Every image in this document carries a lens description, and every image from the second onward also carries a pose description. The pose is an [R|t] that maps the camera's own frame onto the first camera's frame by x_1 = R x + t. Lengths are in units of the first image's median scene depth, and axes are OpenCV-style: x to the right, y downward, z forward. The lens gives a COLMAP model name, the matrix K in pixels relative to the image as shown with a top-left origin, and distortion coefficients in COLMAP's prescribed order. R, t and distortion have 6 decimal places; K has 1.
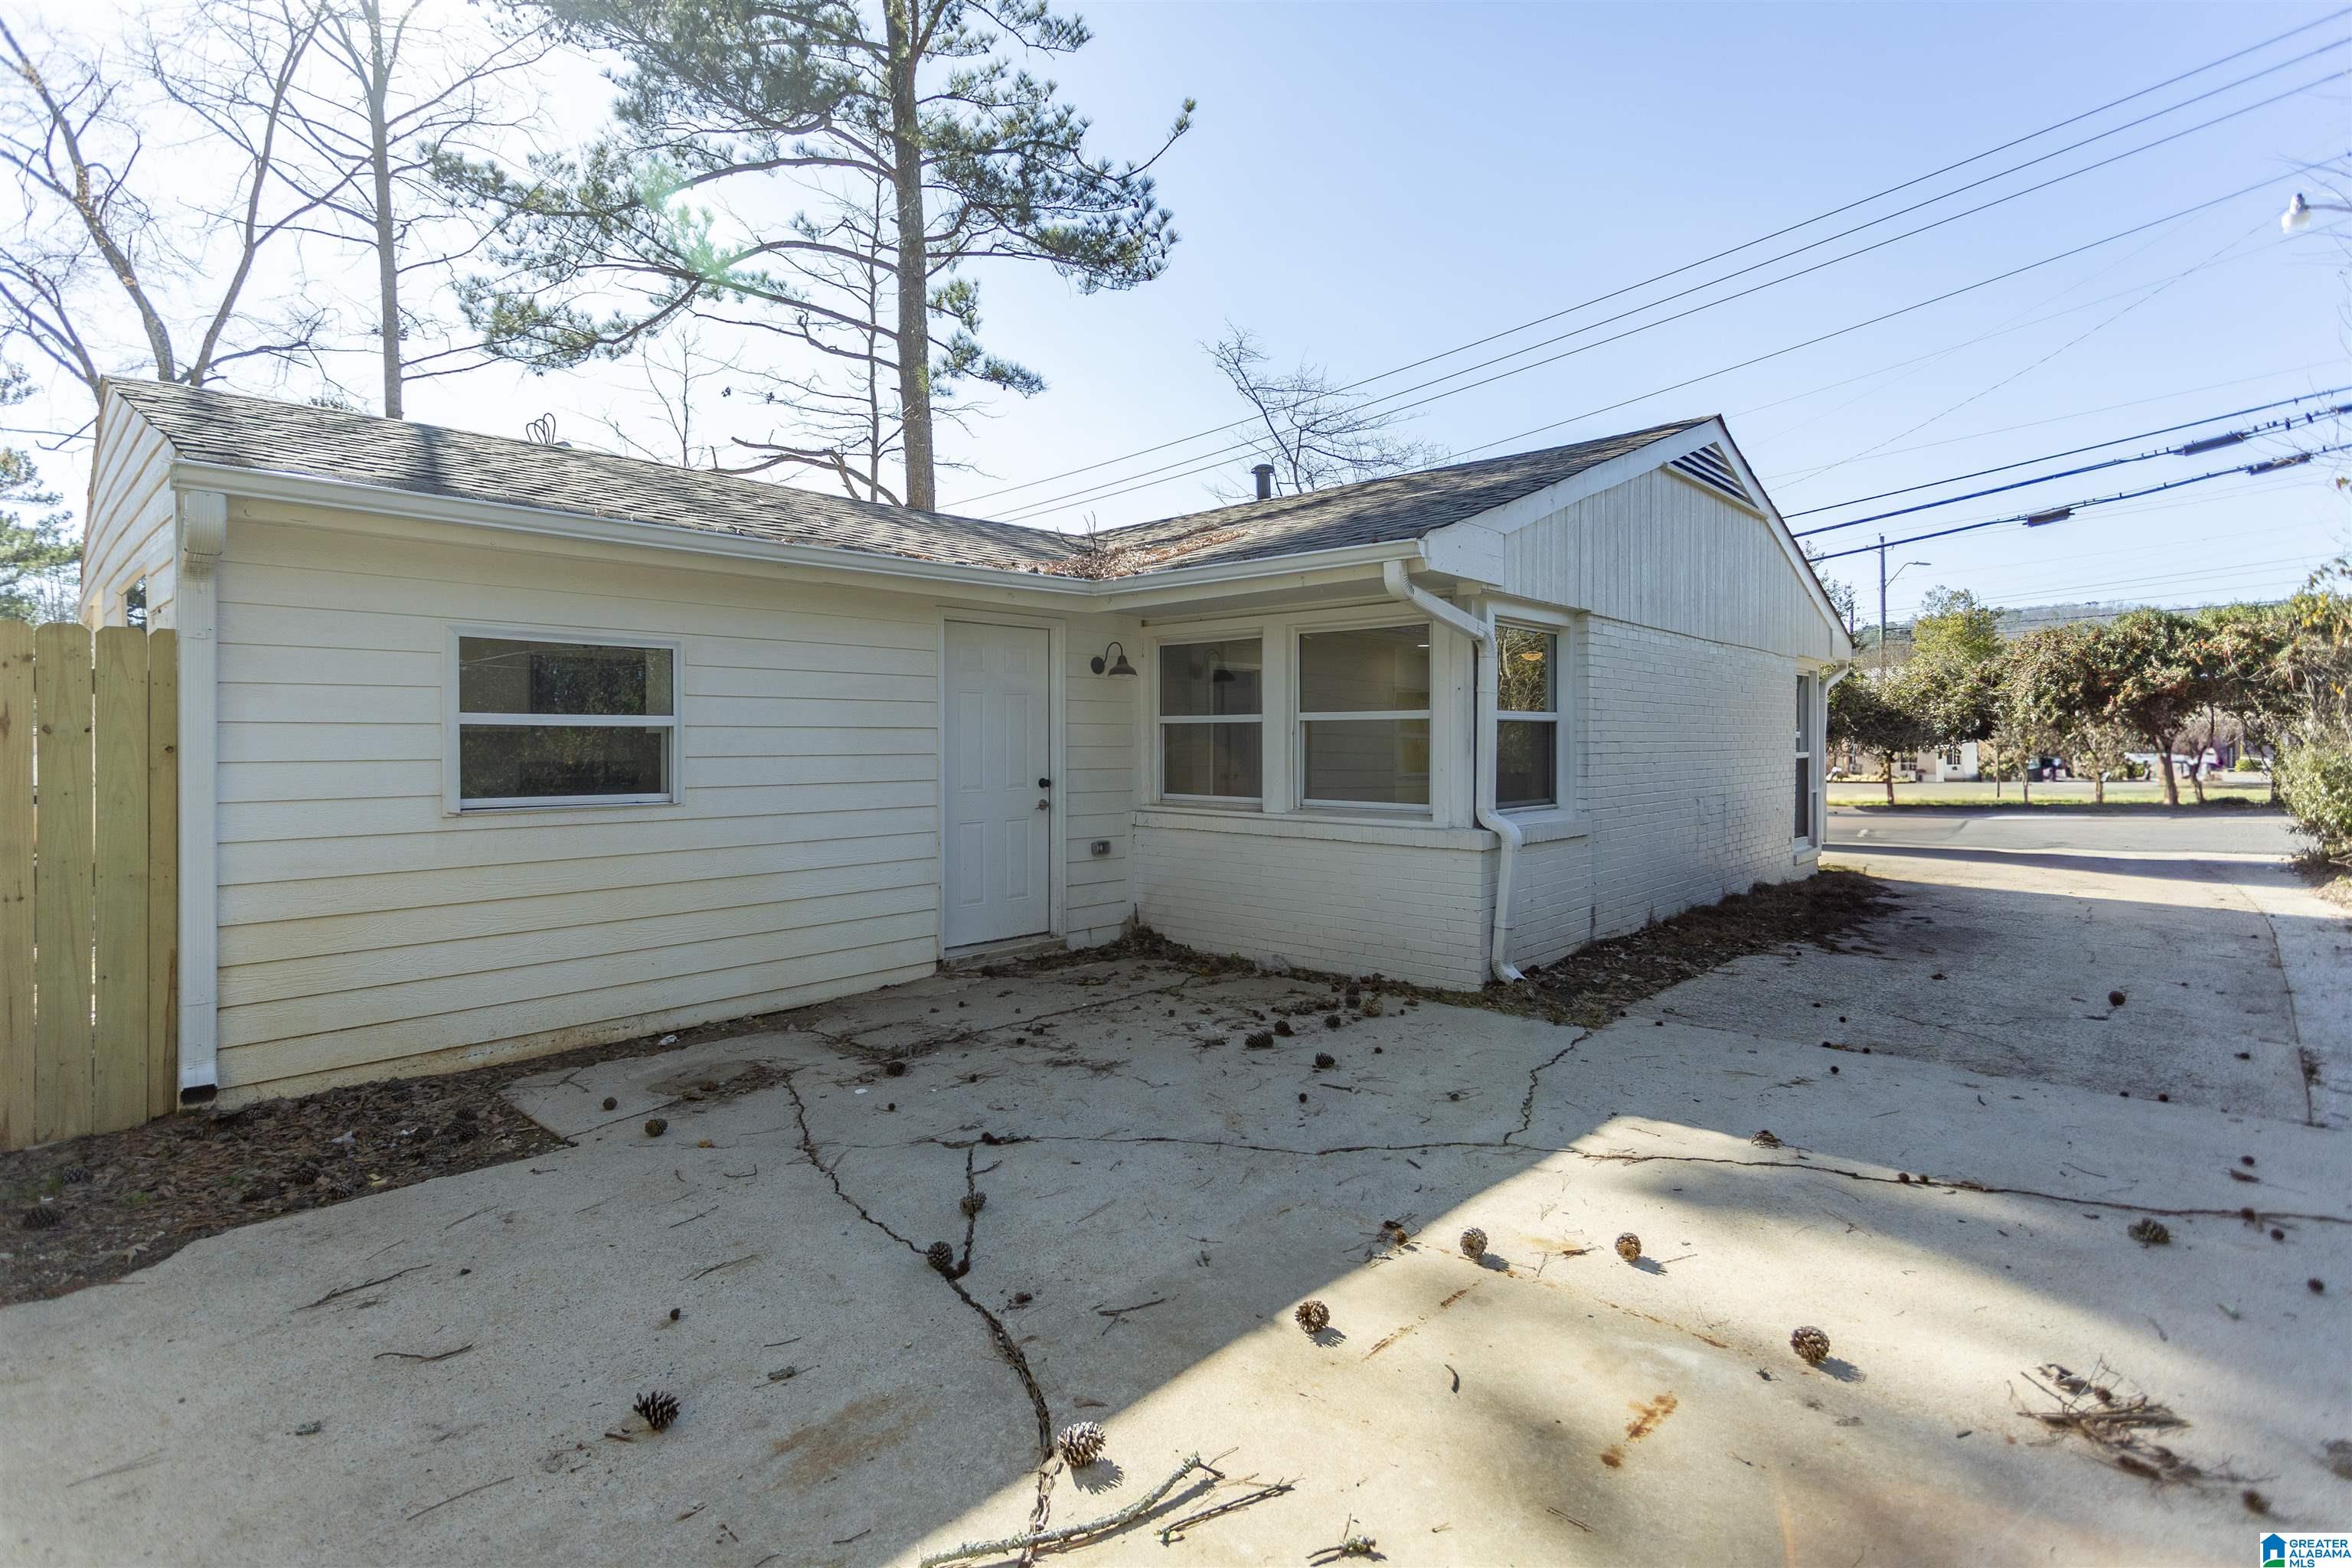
lens RADIAL K [[1116.4, 0, 1154.4], [0, 1116.4, 772.8], [0, 0, 1]] dist [0.002902, 0.000764]
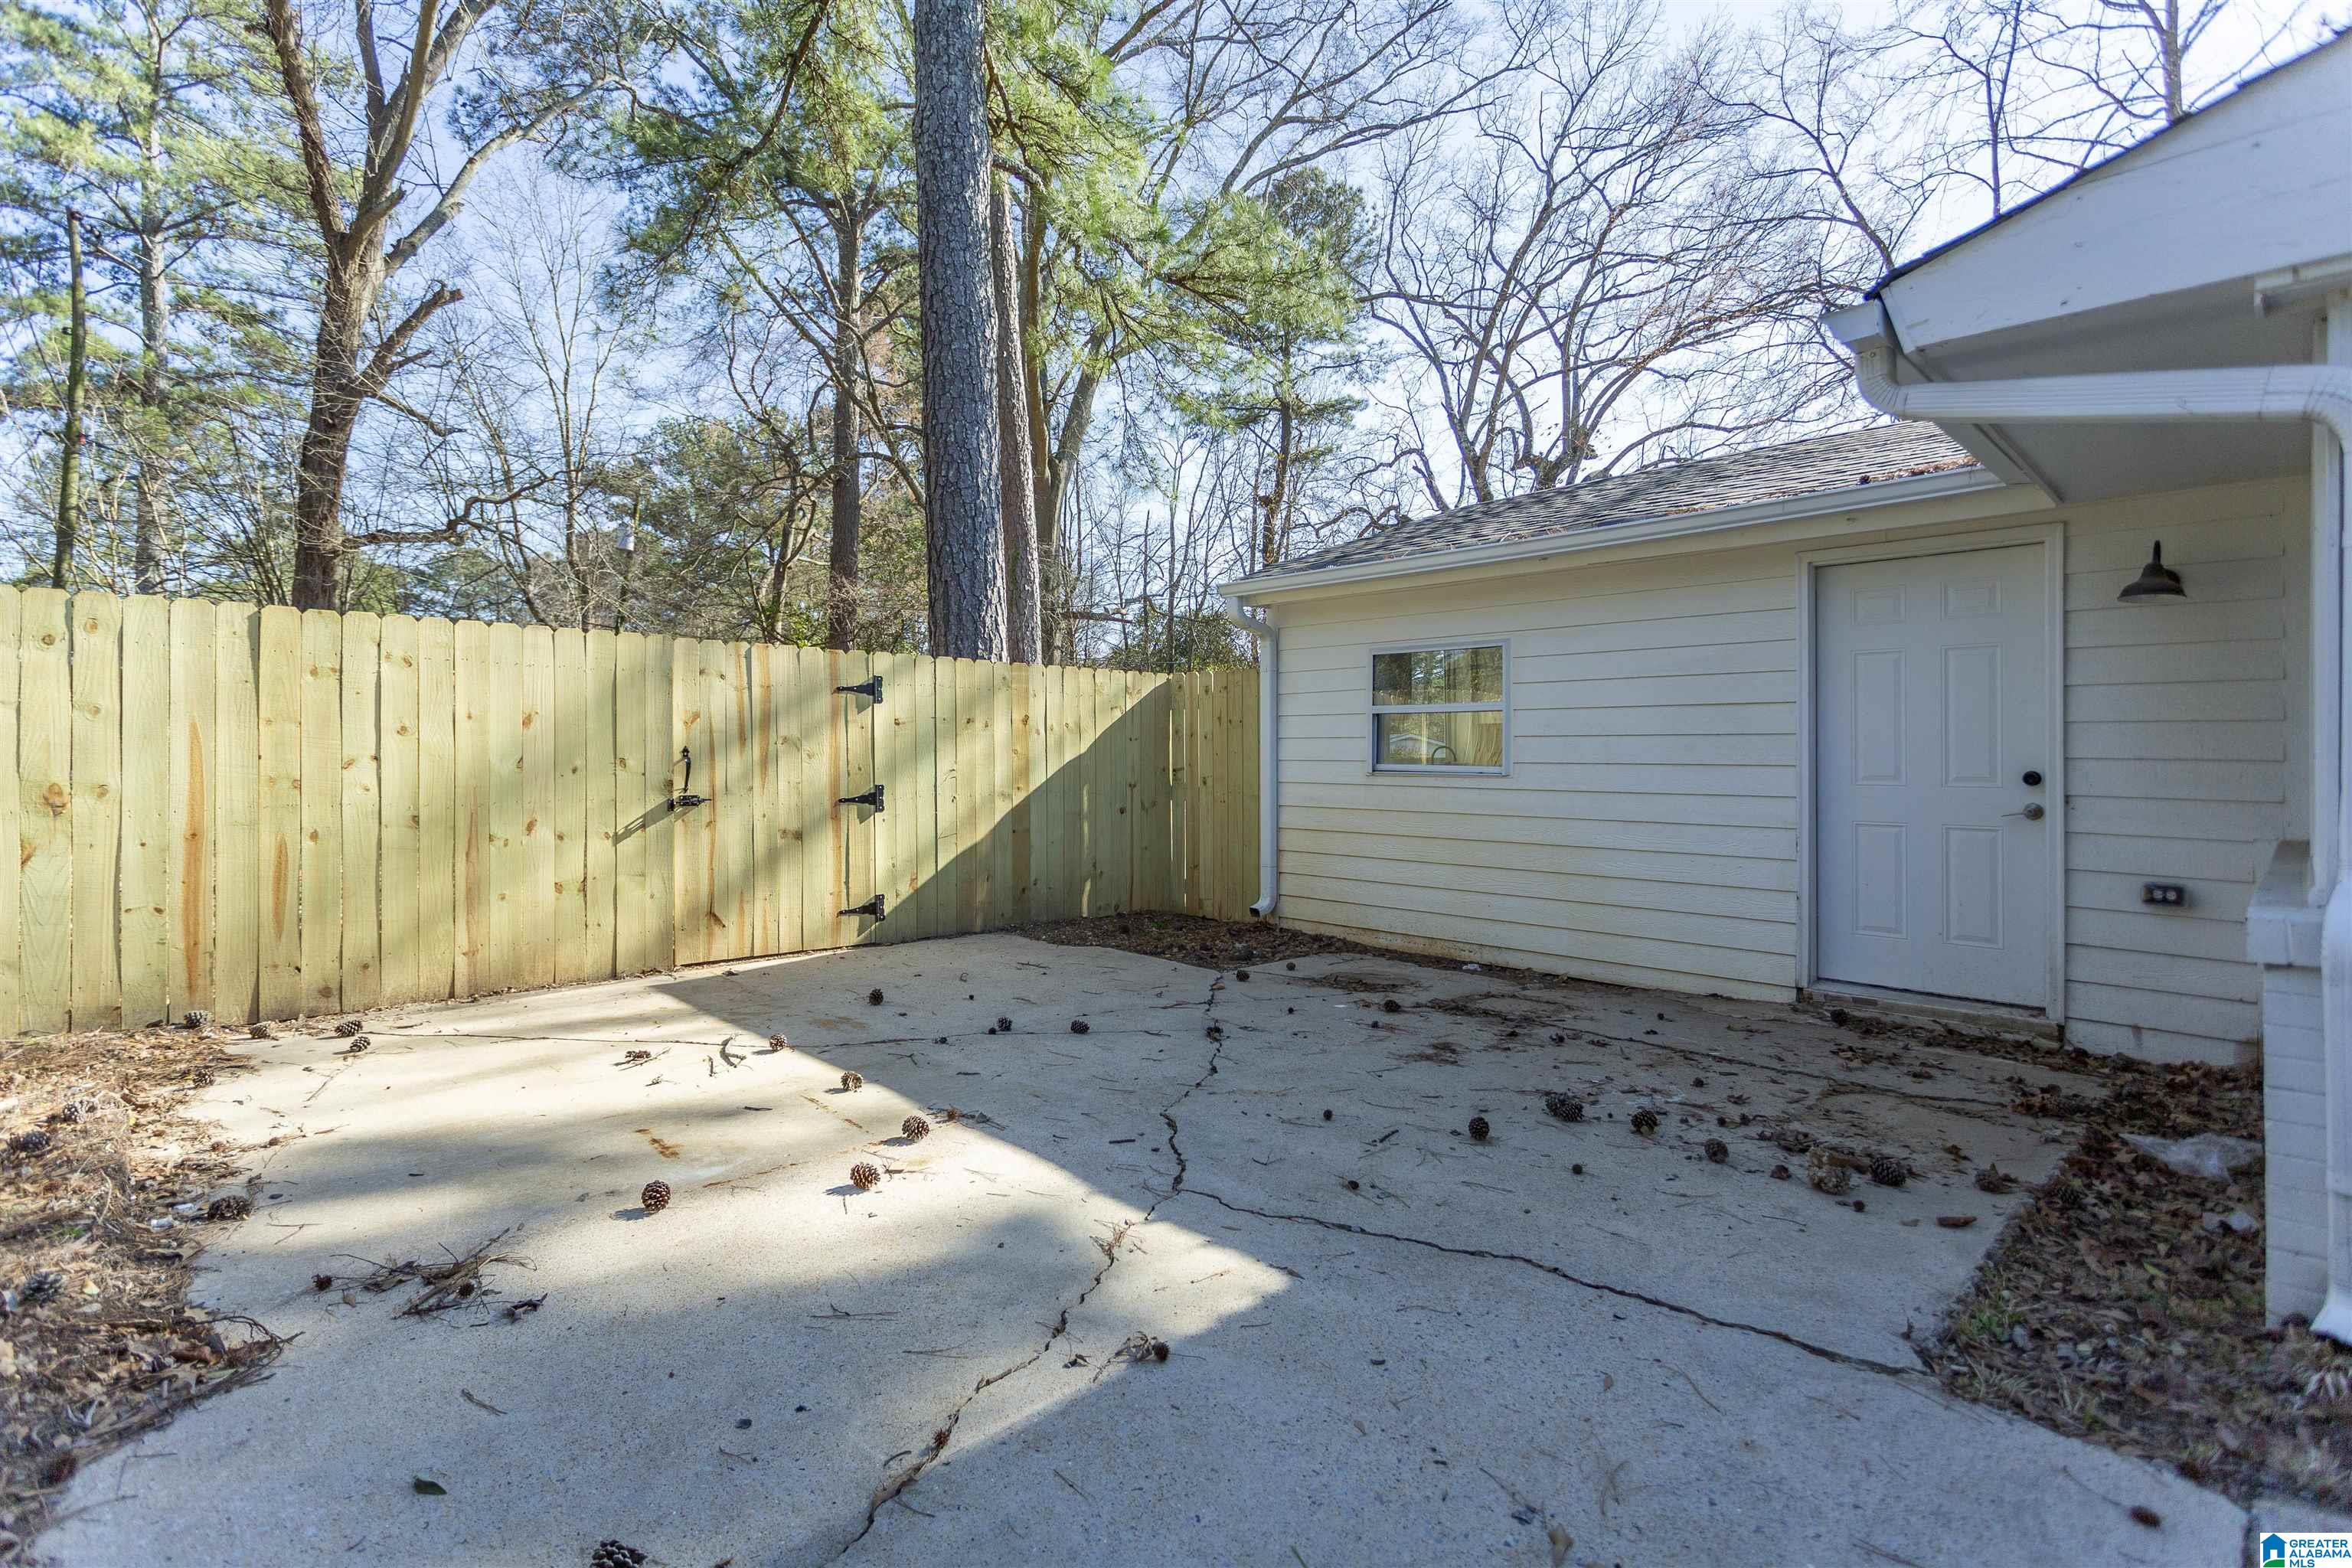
lens RADIAL K [[1116.4, 0, 1188.7], [0, 1116.4, 777.3], [0, 0, 1]] dist [0.002902, 0.000764]
pose [[-0.038954, 0.028510, -0.998834, 0.719629], [-0.026951, 0.999199, 0.029572, 0.002767], [0.998877, 0.028071, -0.038155, 0.658016]]
